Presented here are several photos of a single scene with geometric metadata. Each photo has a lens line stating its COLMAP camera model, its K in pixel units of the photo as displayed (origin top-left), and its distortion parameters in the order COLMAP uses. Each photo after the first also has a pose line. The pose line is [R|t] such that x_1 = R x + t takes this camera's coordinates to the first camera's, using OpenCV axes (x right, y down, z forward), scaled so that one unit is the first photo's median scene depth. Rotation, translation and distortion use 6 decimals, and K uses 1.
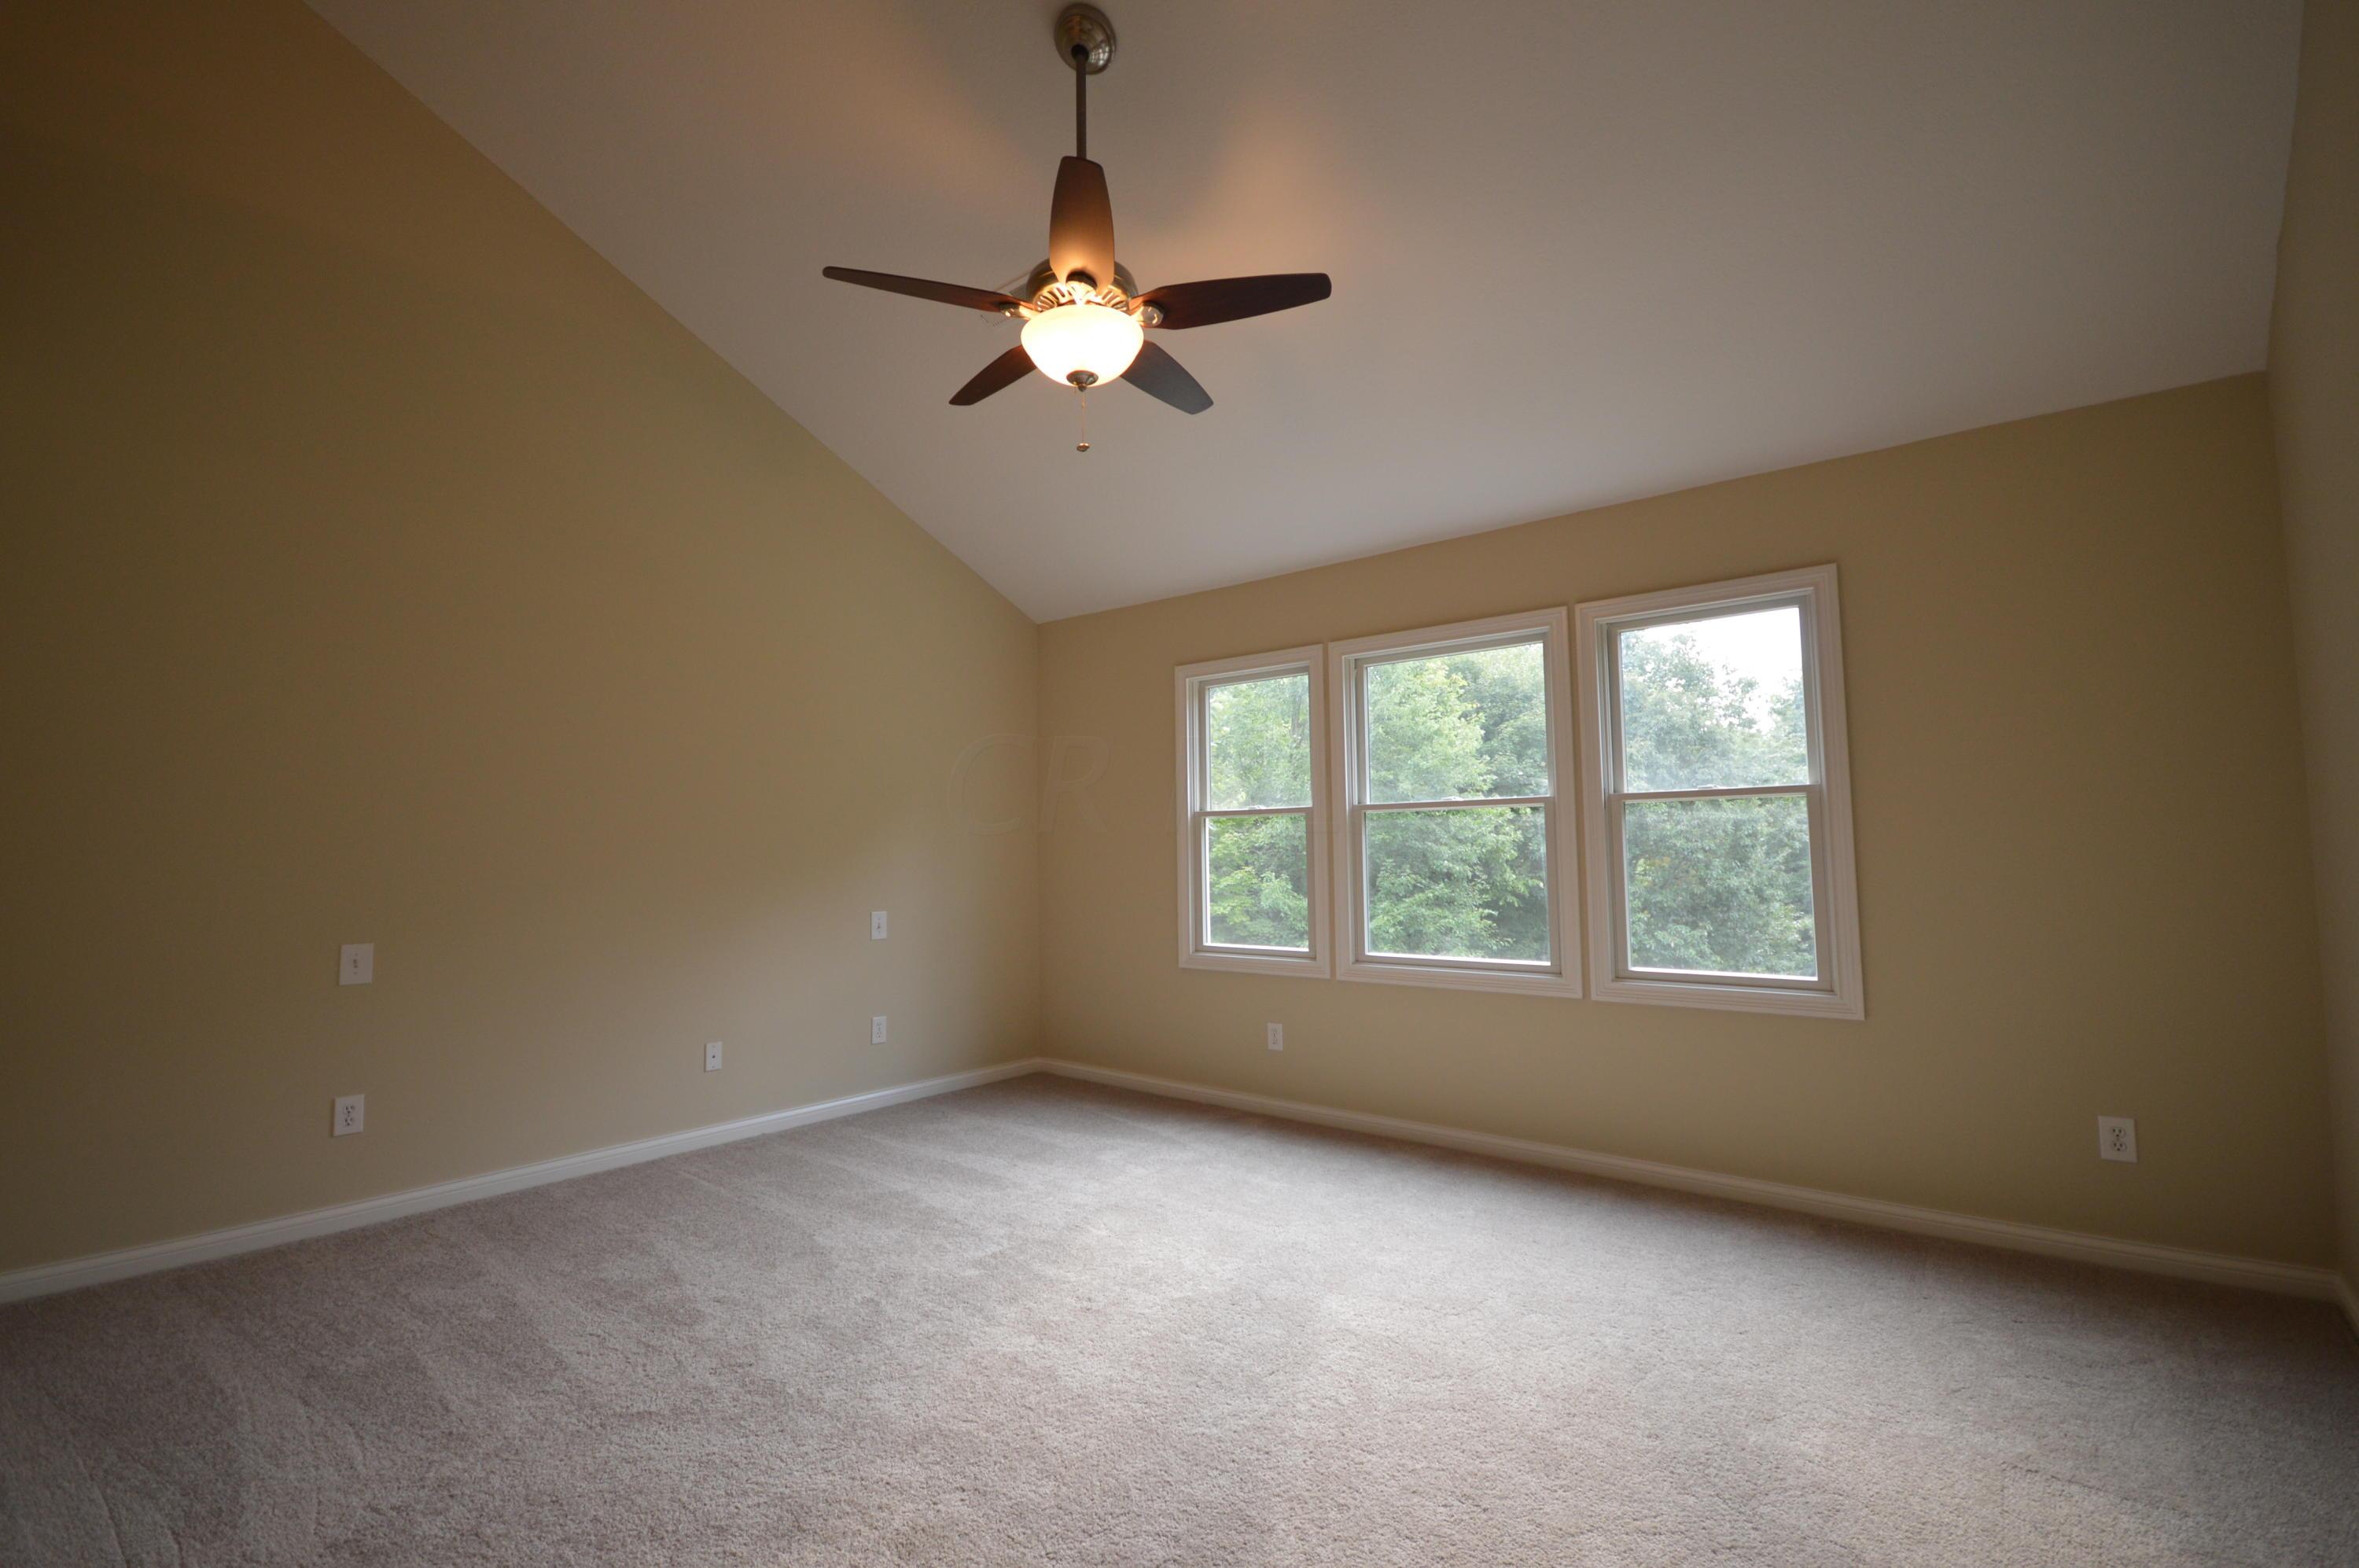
lens RADIAL K [[1045.3, 0, 1164.7], [0, 1045.3, 778.2], [0, 0, 1]] dist [0.011309, -0.012752]
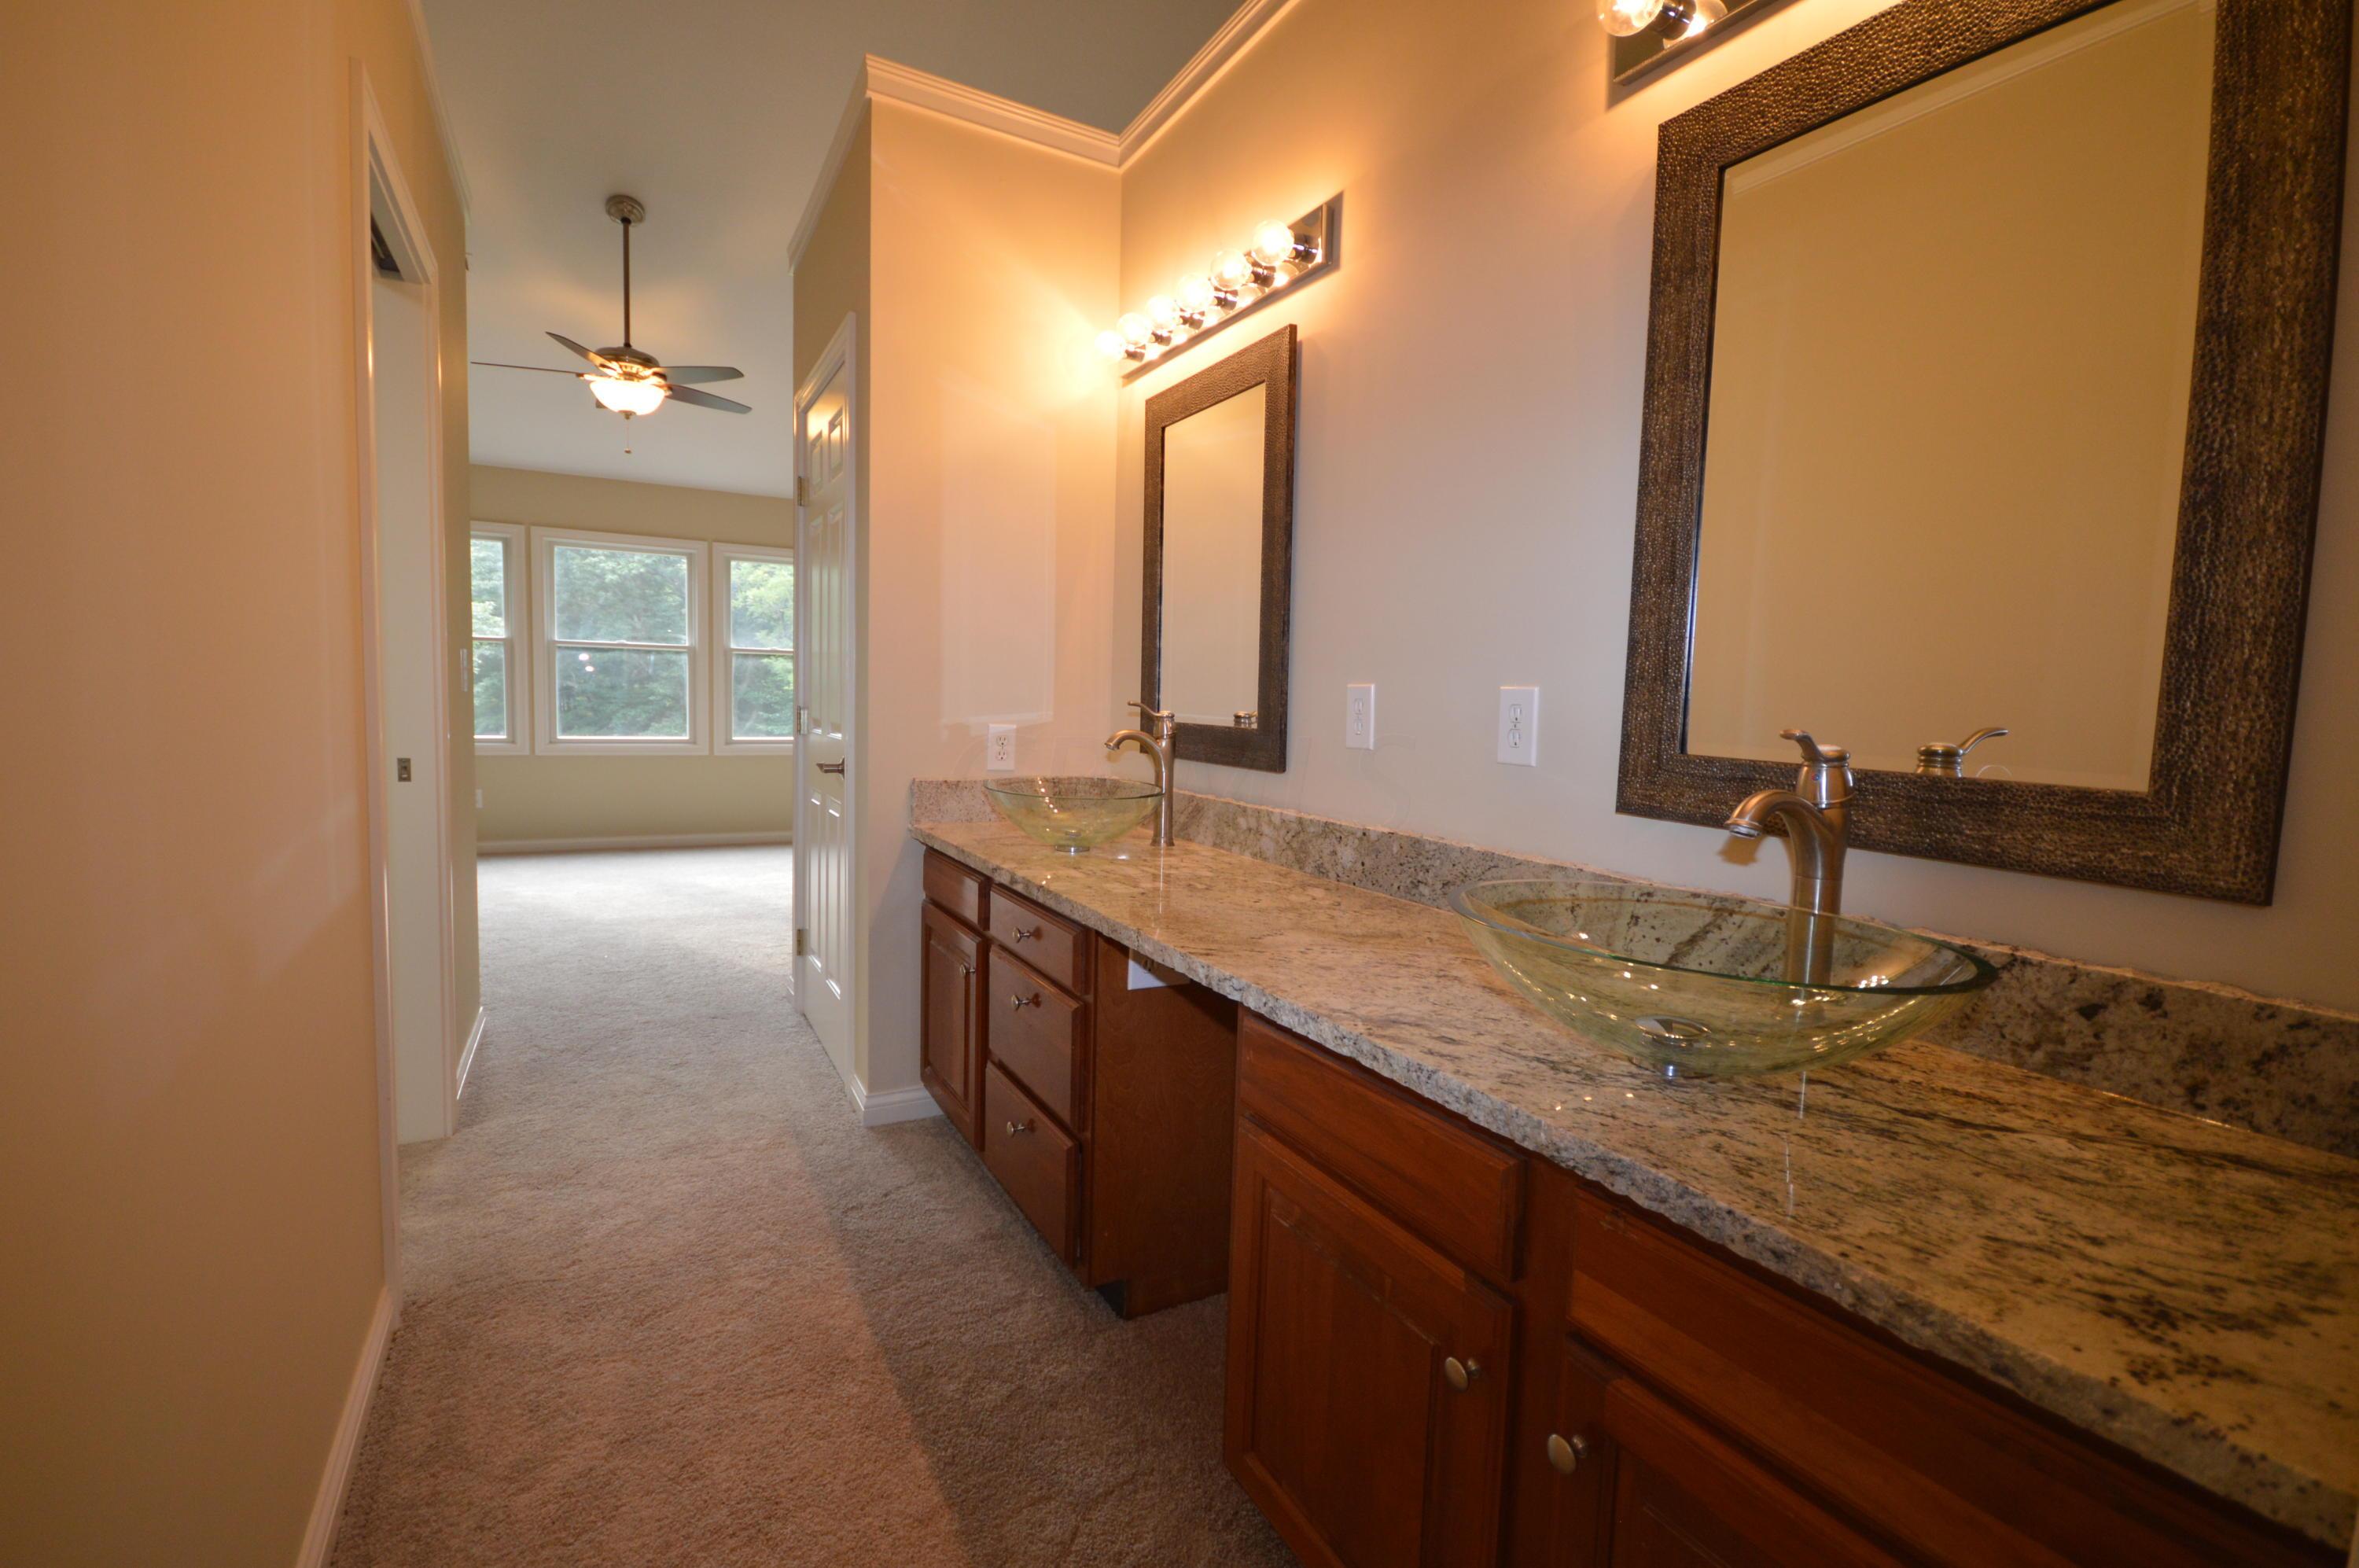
lens RADIAL K [[1045.3, 0, 1164.7], [0, 1045.3, 778.2], [0, 0, 1]] dist [0.011309, -0.012752]
pose [[0.360788, -0.054262, 0.931068, -1.074140], [-0.111353, 0.988659, 0.100768, -0.030187], [-0.925977, -0.140033, 0.350654, -0.432991]]
